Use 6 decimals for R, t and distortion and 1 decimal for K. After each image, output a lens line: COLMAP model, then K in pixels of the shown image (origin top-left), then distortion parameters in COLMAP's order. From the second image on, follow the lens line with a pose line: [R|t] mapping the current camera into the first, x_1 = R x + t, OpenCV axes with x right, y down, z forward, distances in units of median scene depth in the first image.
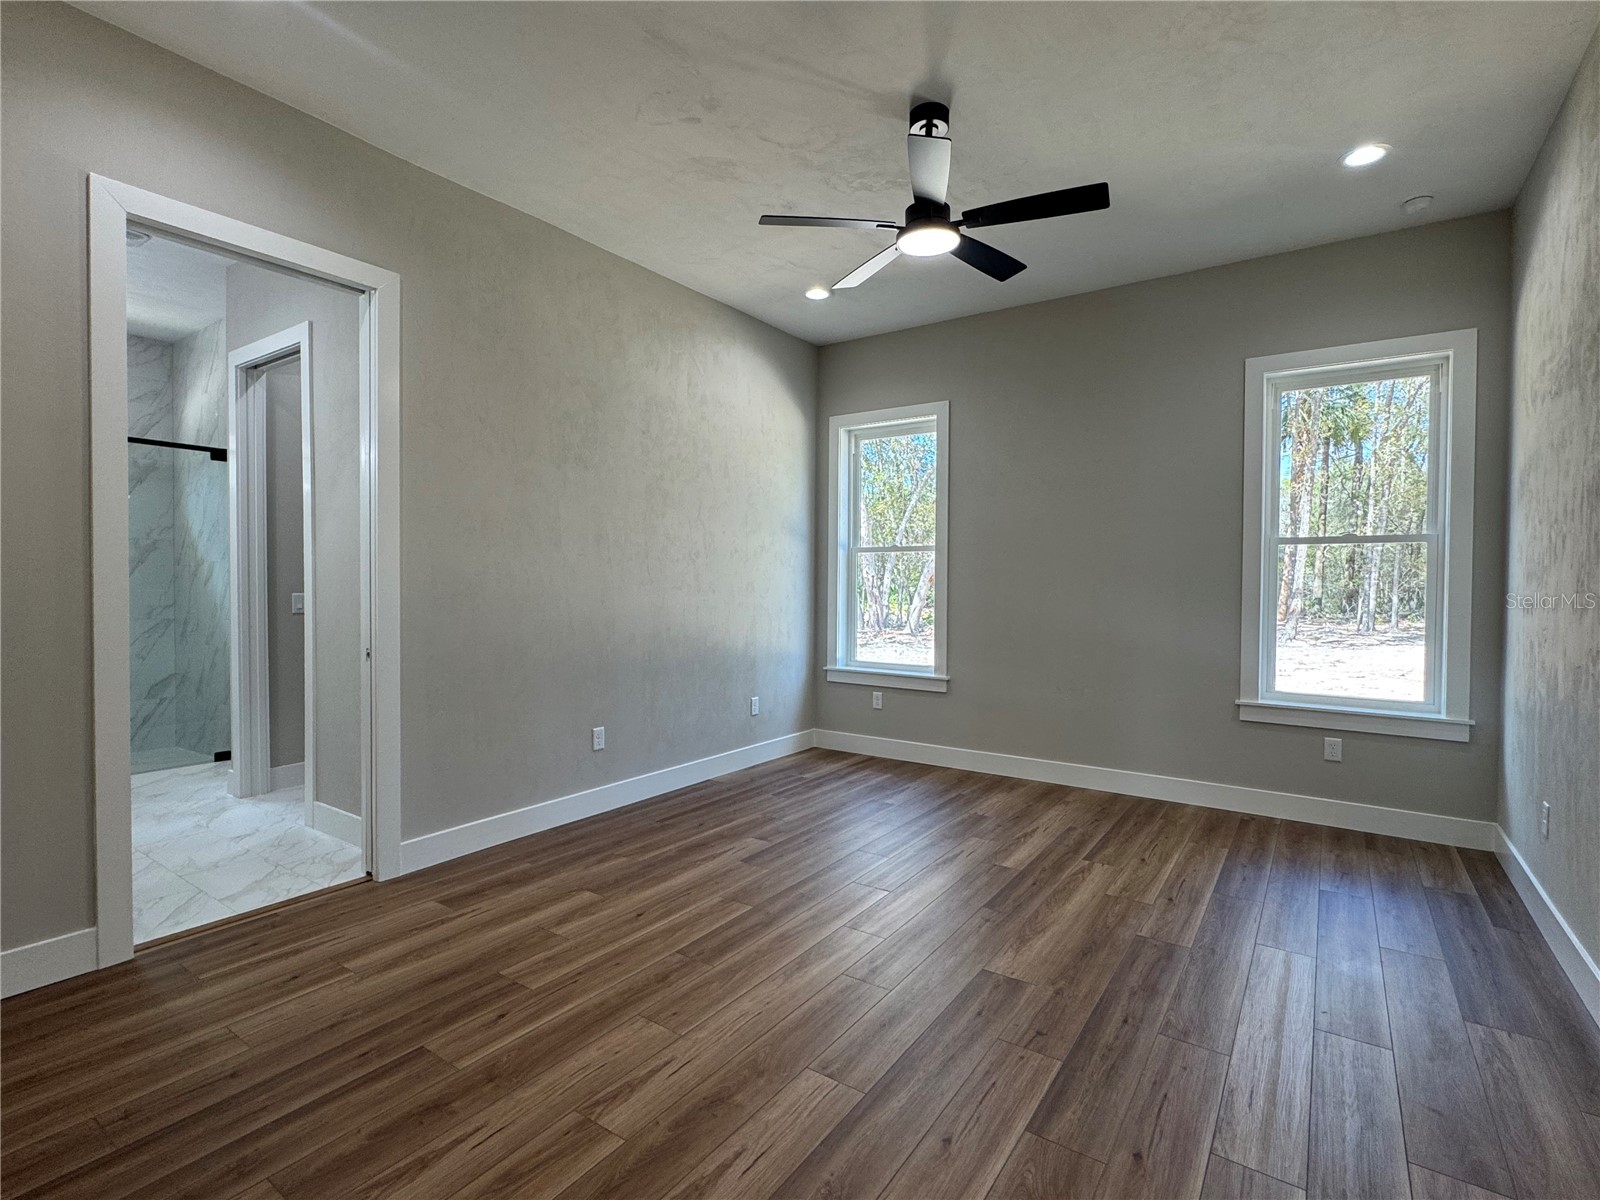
lens RADIAL K [[773.9, 0, 800.0], [0, 773.9, 600.0], [0, 0, 1]] dist [-0.003411, -0.001965]
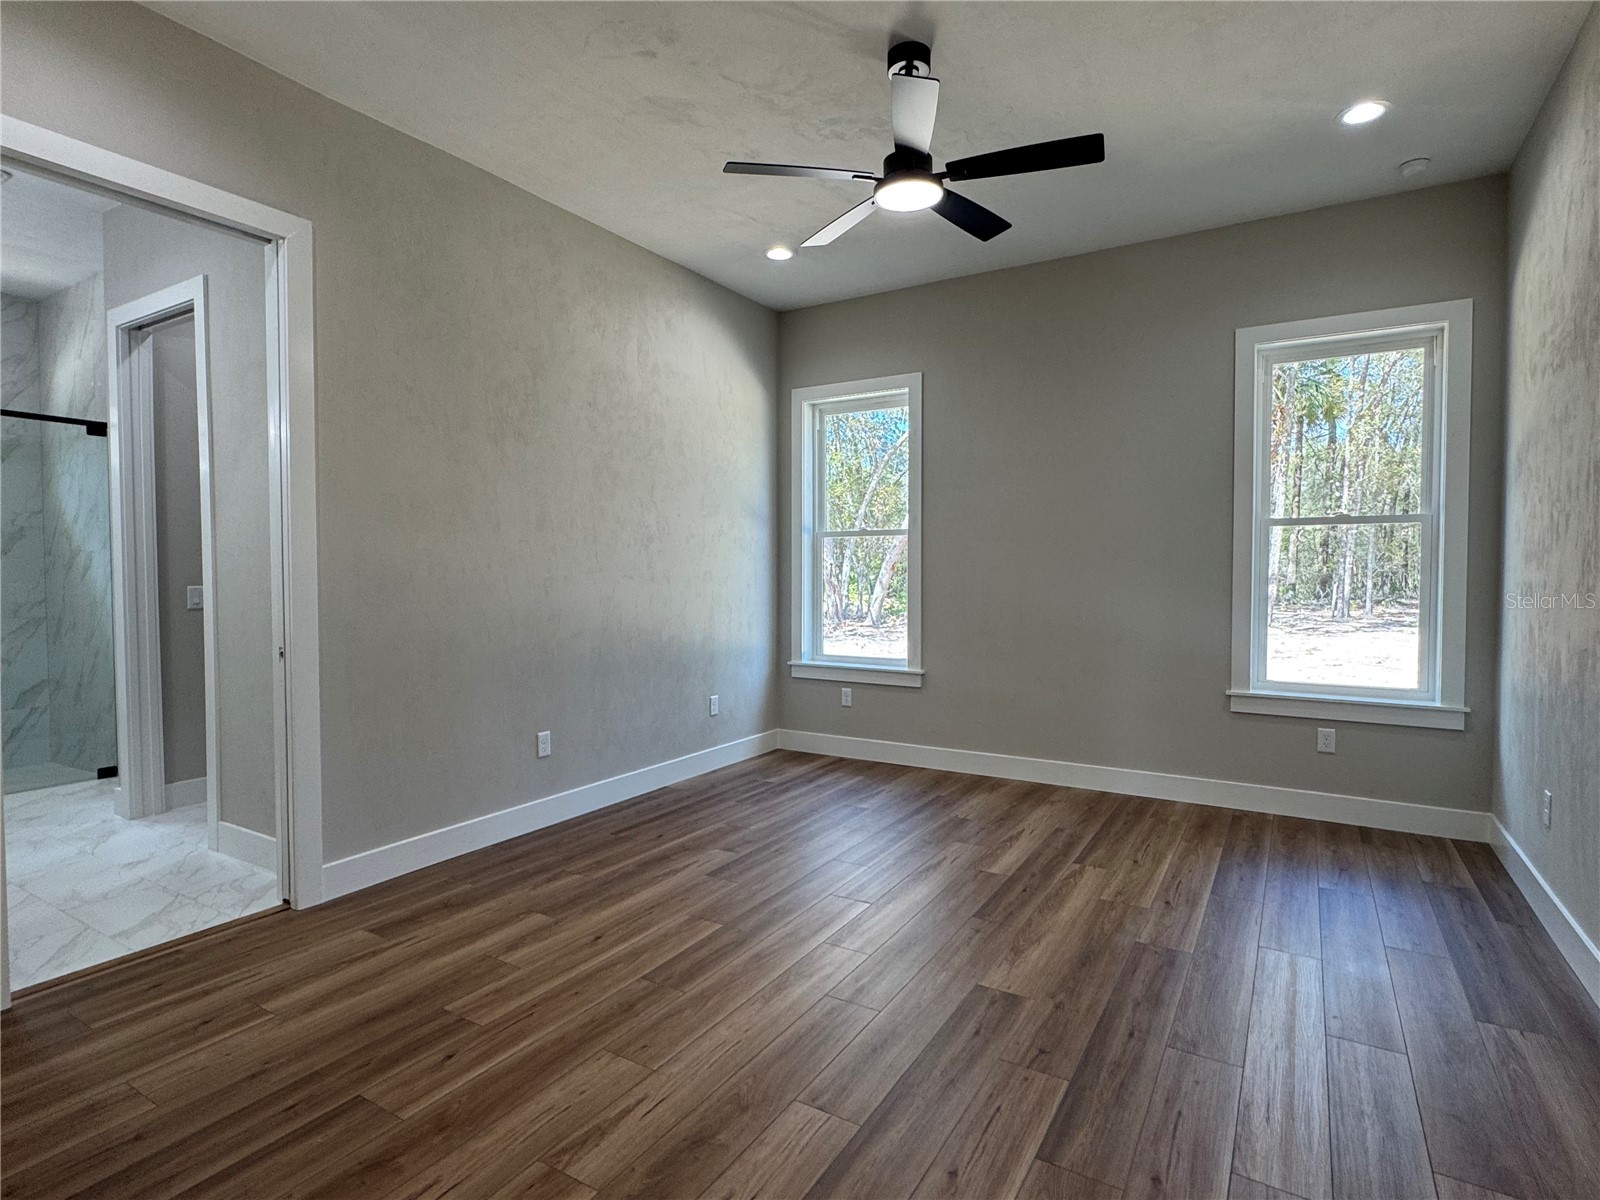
lens RADIAL K [[834.7, 0, 800.0], [0, 834.7, 600.0], [0, 0, 1]] dist [-0.003863, -0.001118]
pose [[0.998222, -0.009434, 0.058848, -0.024043], [0.008754, 0.999892, 0.011802, 0.002735], [-0.058953, -0.011265, 0.998197, 0.016341]]
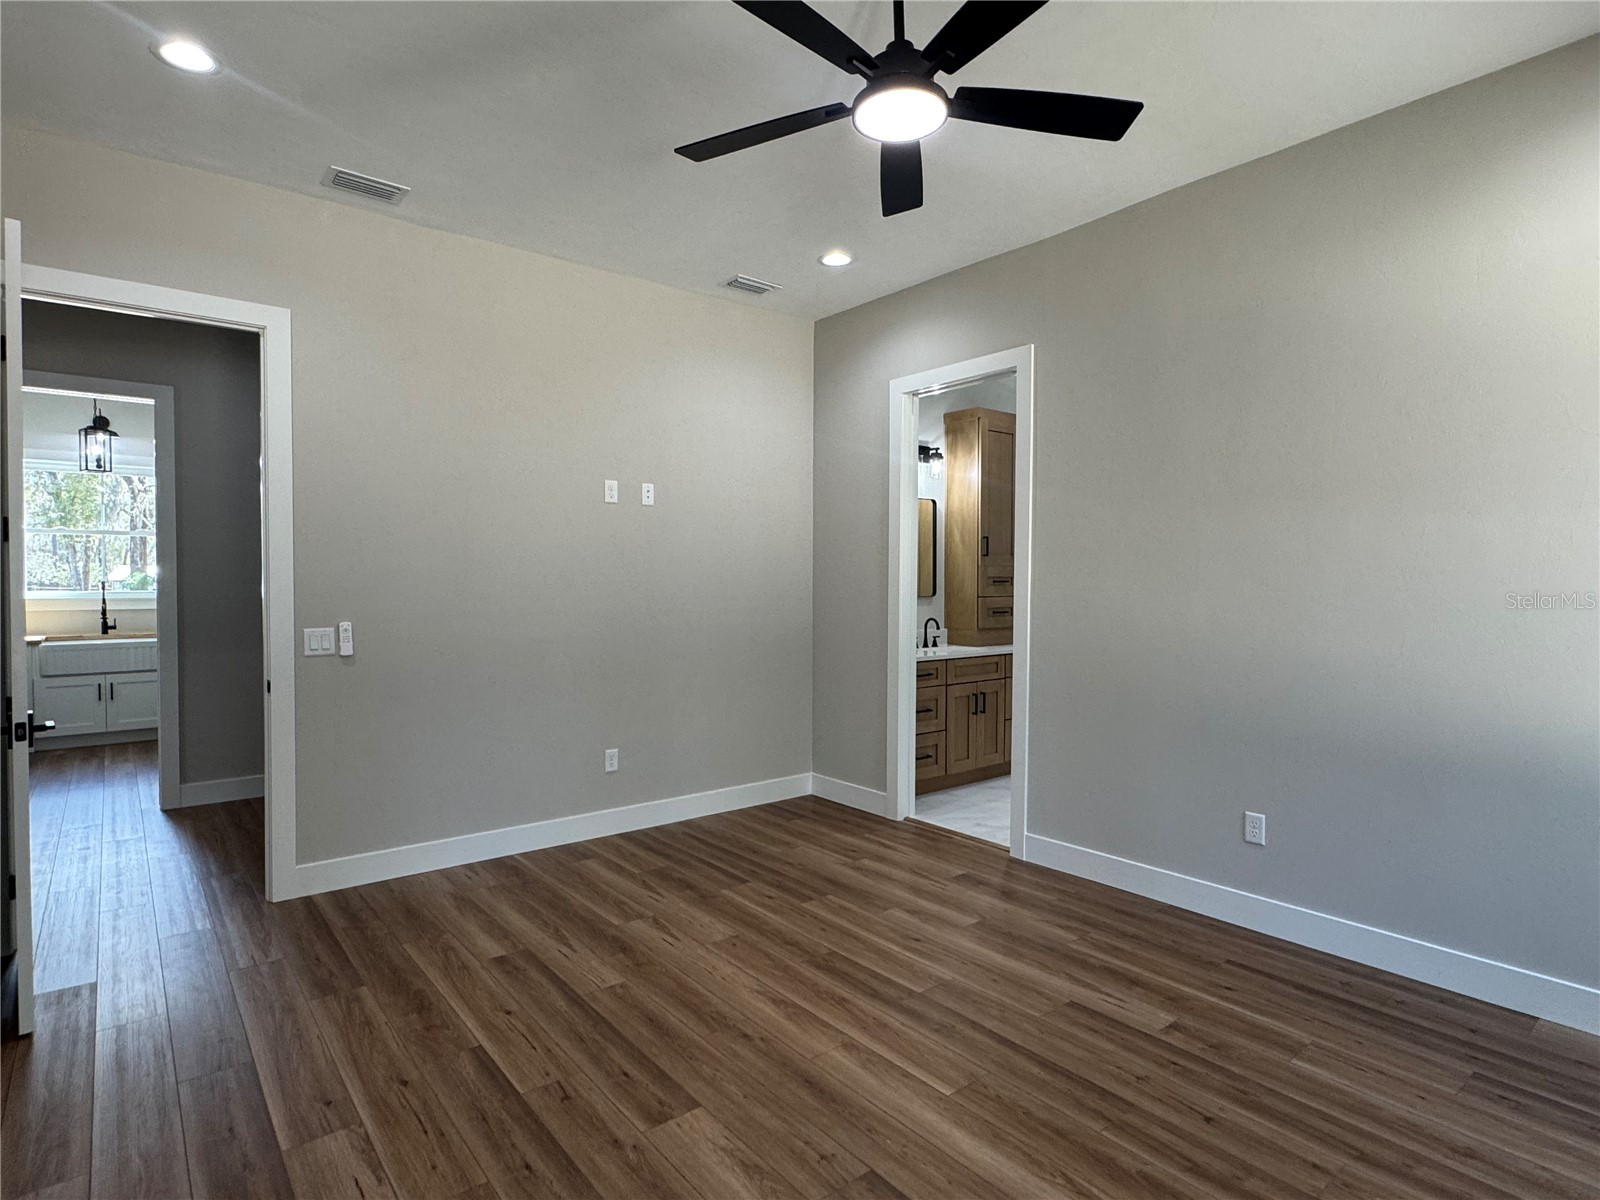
lens RADIAL K [[866.1, 0, 800.0], [0, 866.1, 600.0], [0, 0, 1]] dist [-0.002542, -0.000506]
pose [[-0.292766, 0.016048, -0.956049, 0.867759], [-0.024532, 0.999404, 0.024288, -0.062599], [0.955869, 0.030564, -0.292198, 1.097974]]
